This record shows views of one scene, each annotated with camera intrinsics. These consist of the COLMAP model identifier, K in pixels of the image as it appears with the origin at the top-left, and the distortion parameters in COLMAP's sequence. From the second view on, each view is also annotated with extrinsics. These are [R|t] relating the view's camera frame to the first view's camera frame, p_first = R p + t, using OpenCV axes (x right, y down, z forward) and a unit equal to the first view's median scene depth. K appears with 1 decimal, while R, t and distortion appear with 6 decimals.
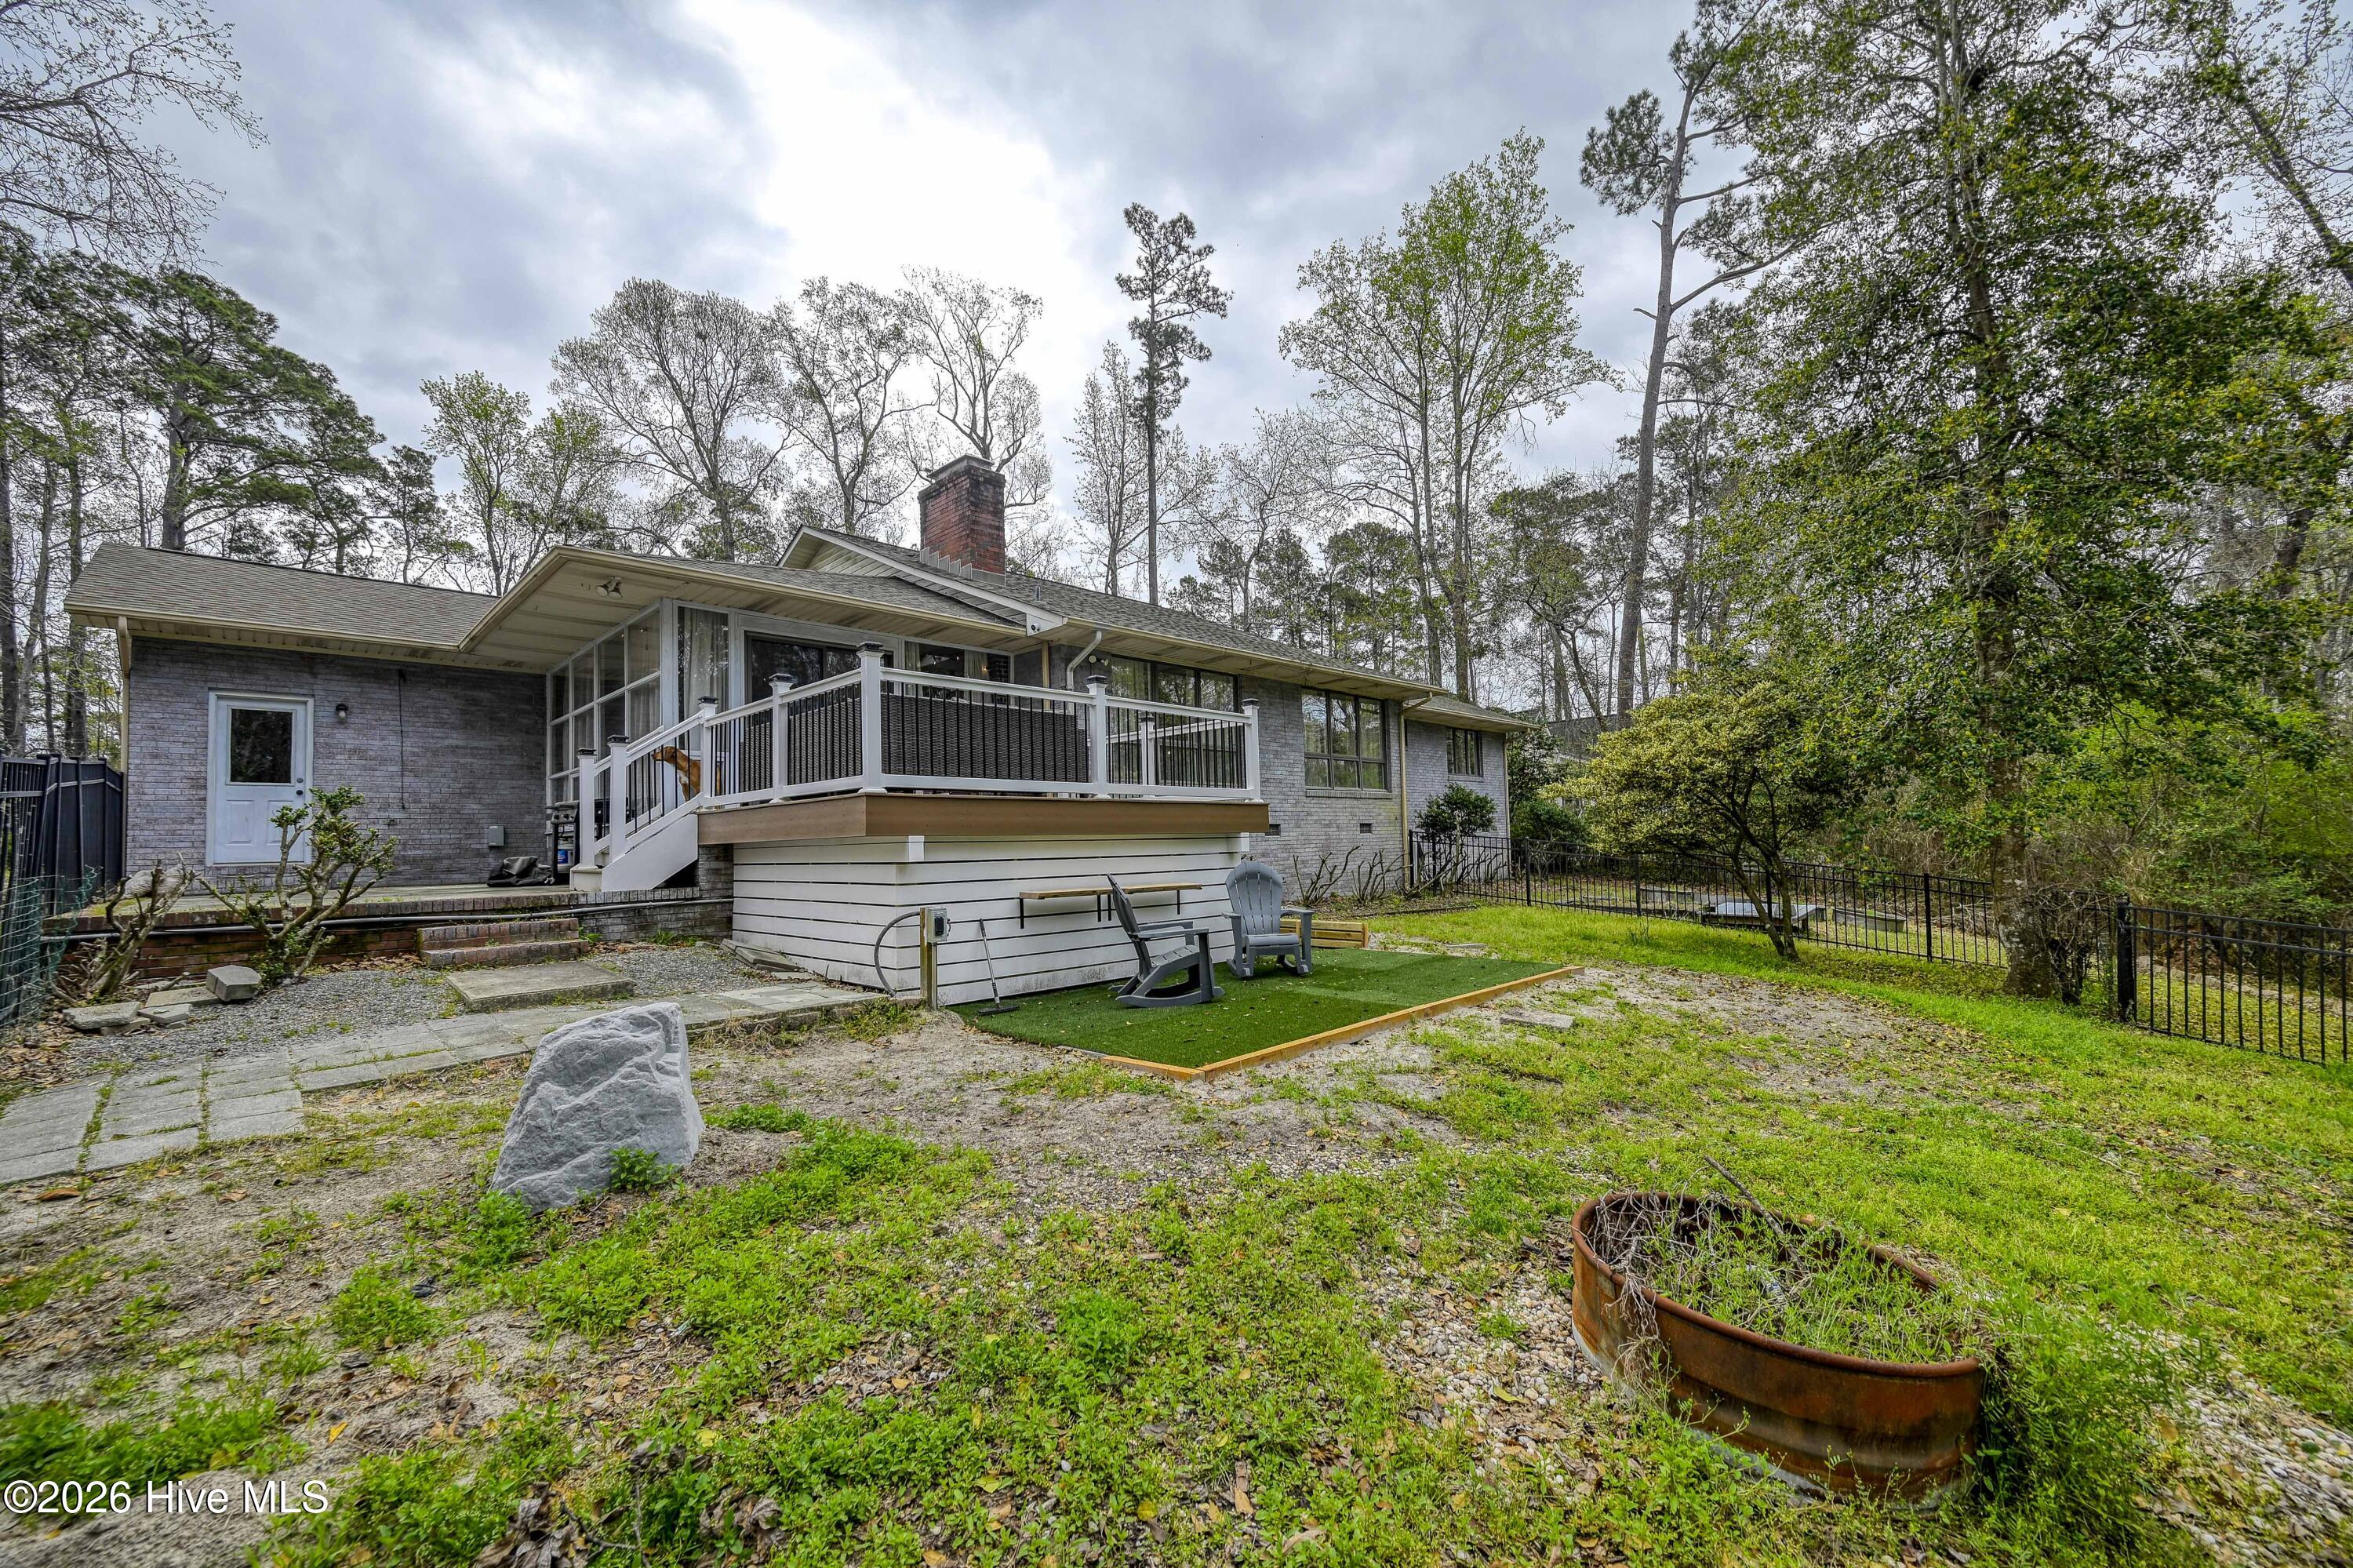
lens RADIAL K [[927.4, 0, 1181.3], [0, 927.4, 770.0], [0, 0, 1]] dist [-0.002301, 0.000780]
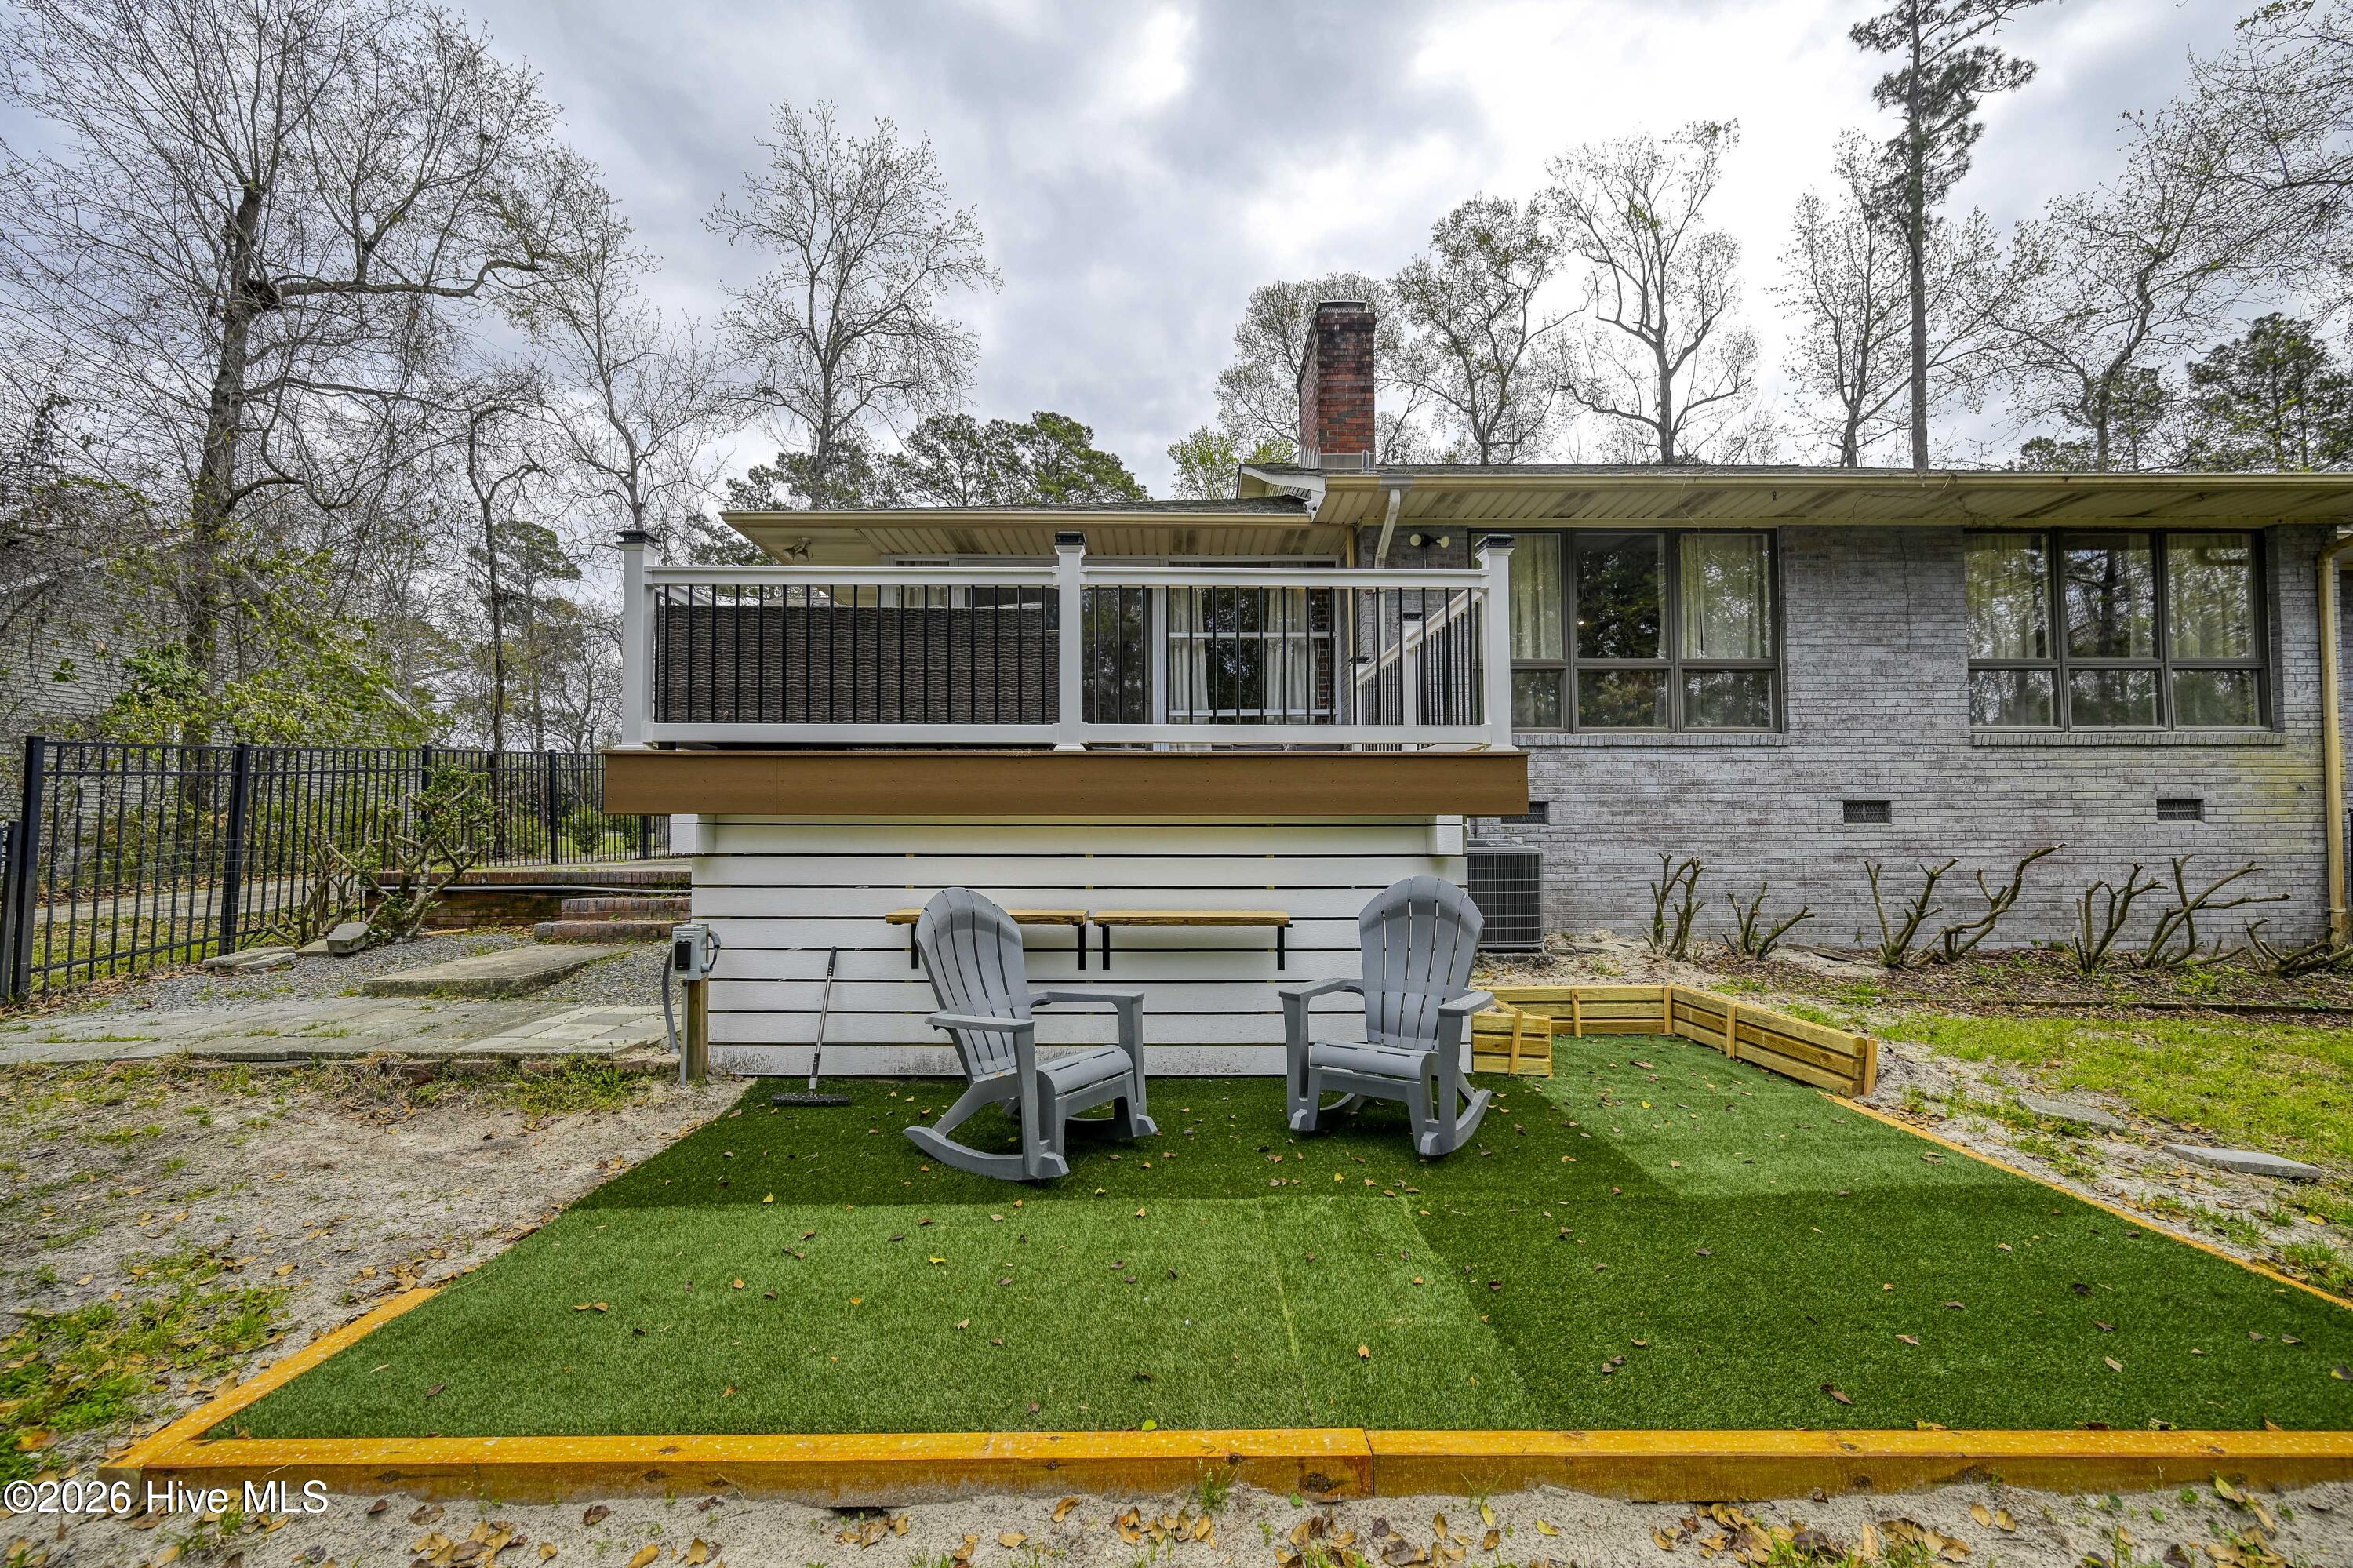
lens RADIAL K [[937.2, 0, 1145.7], [0, 937.2, 789.2], [0, 0, 1]] dist [-0.002722, -0.000183]
pose [[0.706050, -0.010369, -0.708086, 0.049846], [0.040471, 0.998849, 0.025727, 0.005859], [0.707005, -0.046822, 0.705657, 0.090844]]
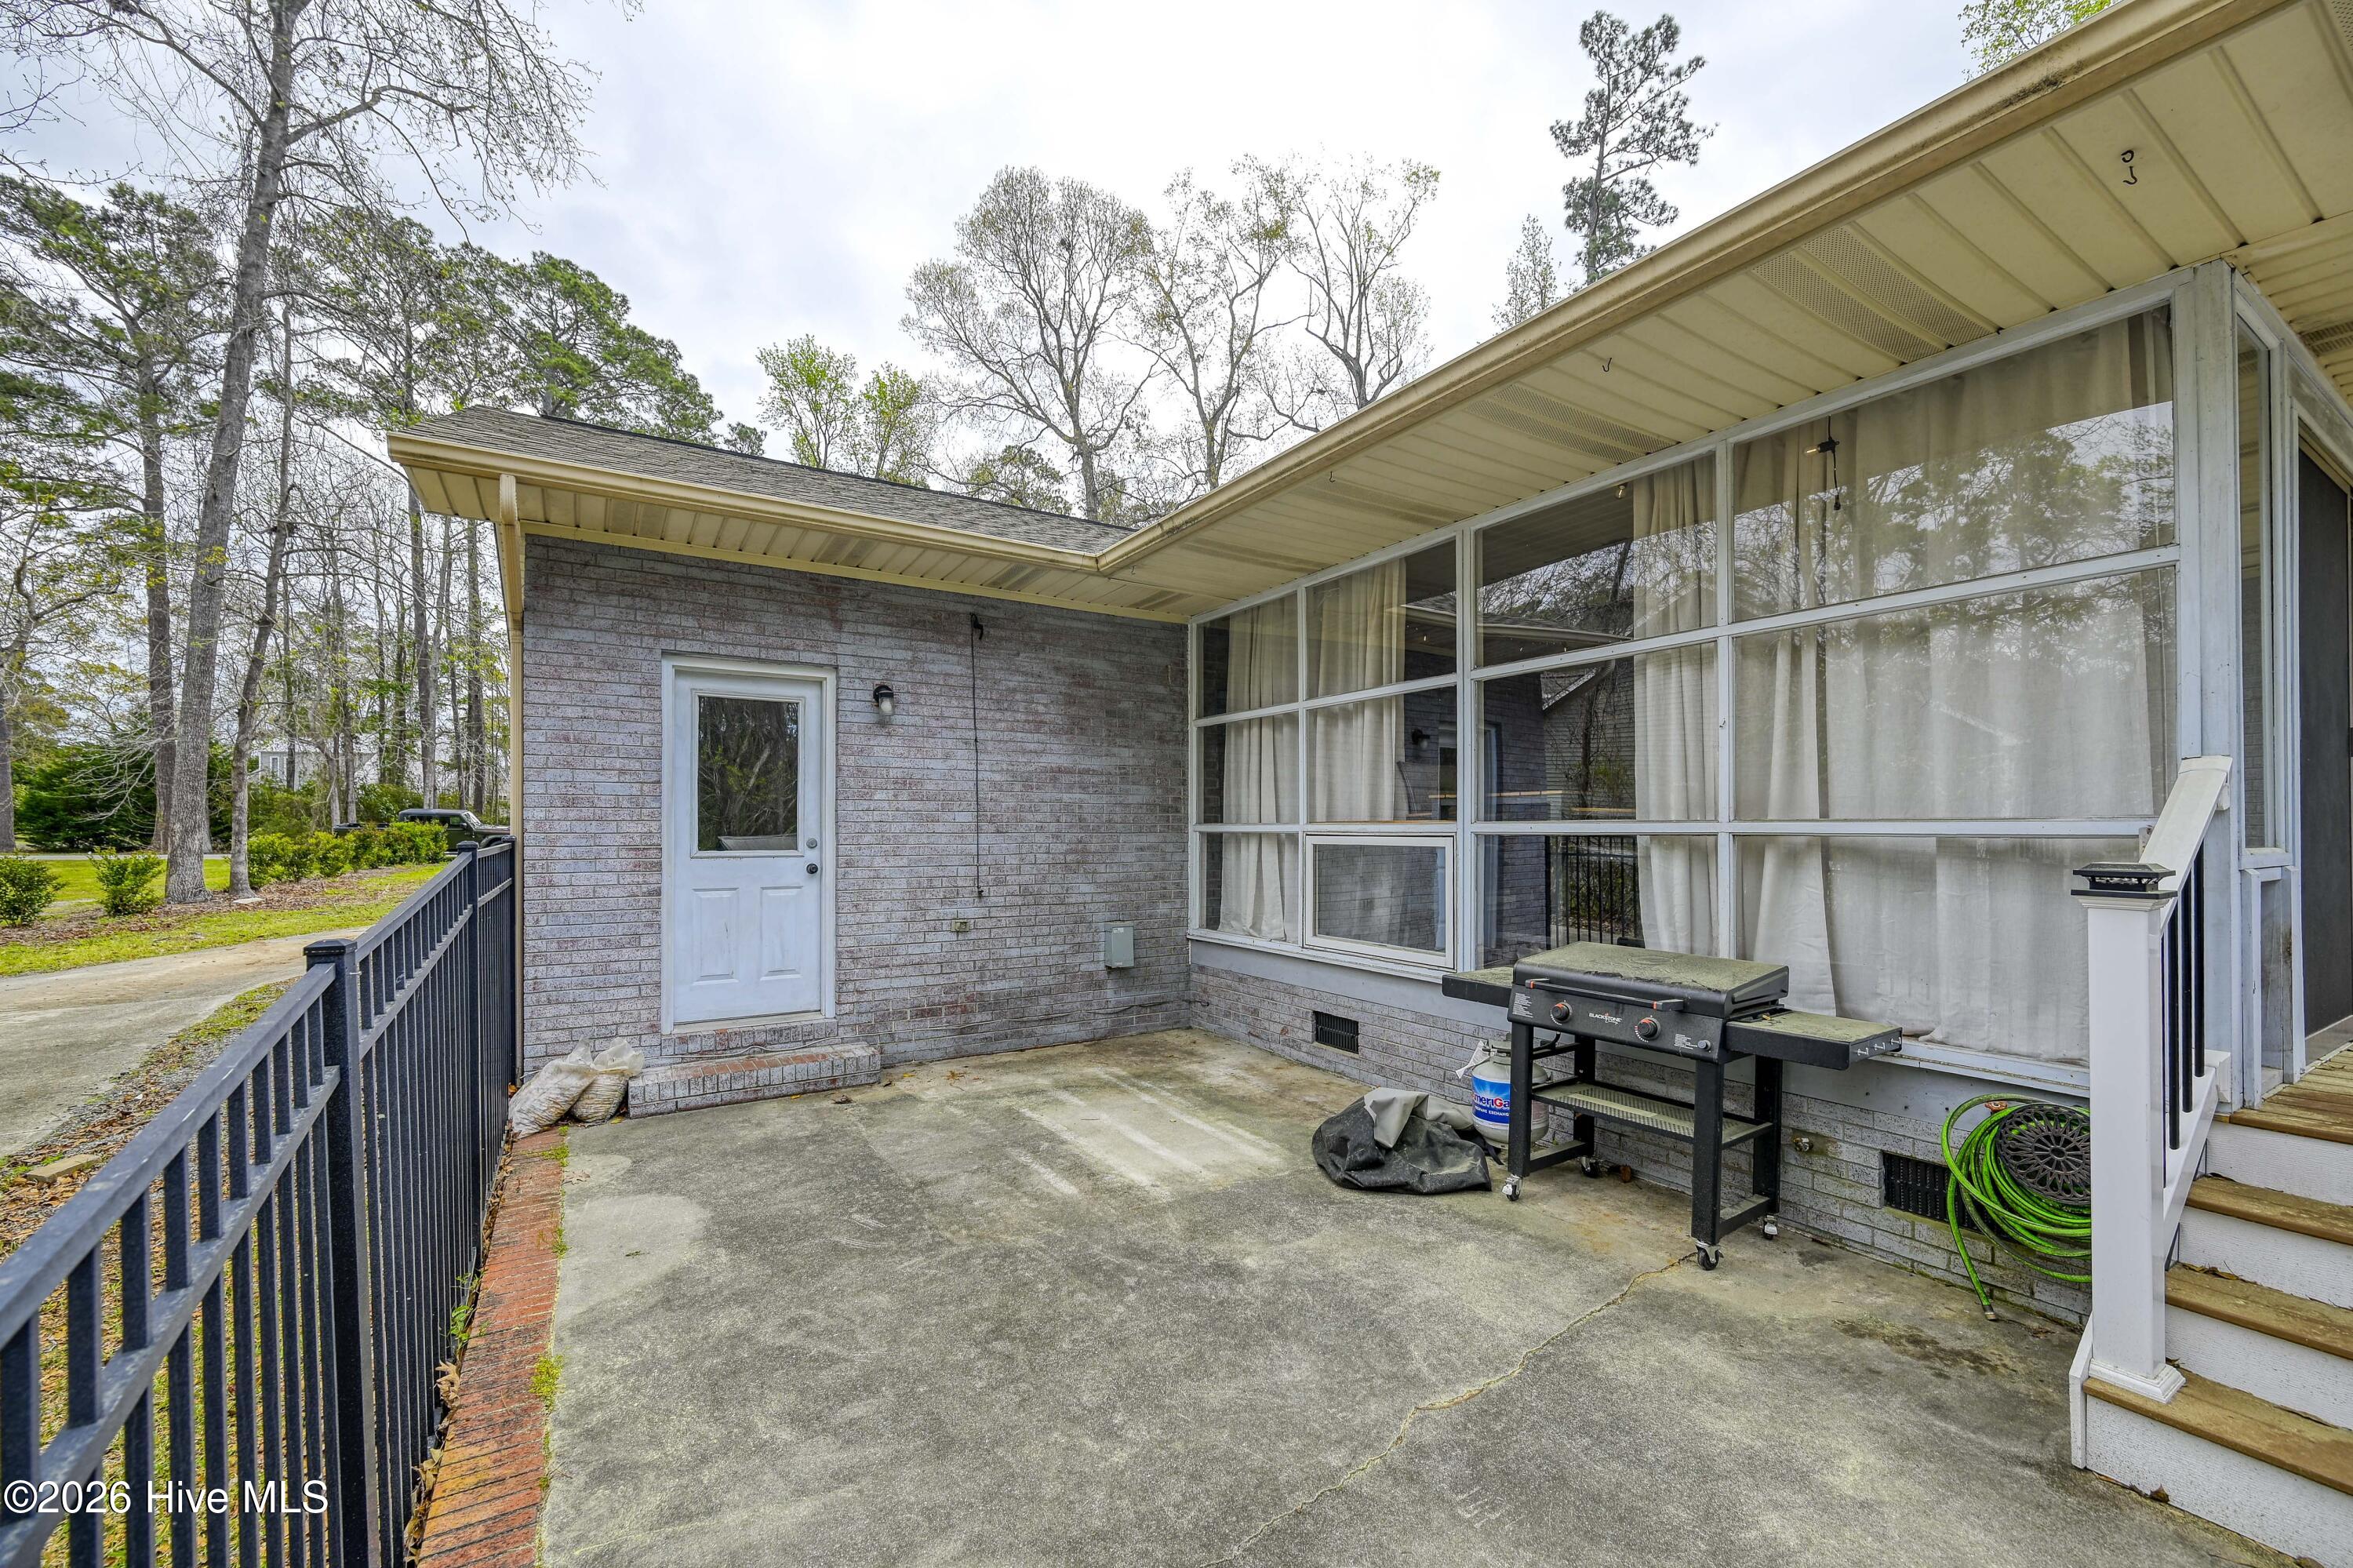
lens RADIAL K [[991.3, 0, 1228.6], [0, 991.3, 790.0], [0, 0, 1]] dist [-0.002027, -0.000151]
pose [[0.974654, 0.017917, -0.222999, -0.136644], [-0.009859, 0.999259, 0.037196, -0.008330], [0.223500, -0.034055, 0.974109, 0.119348]]
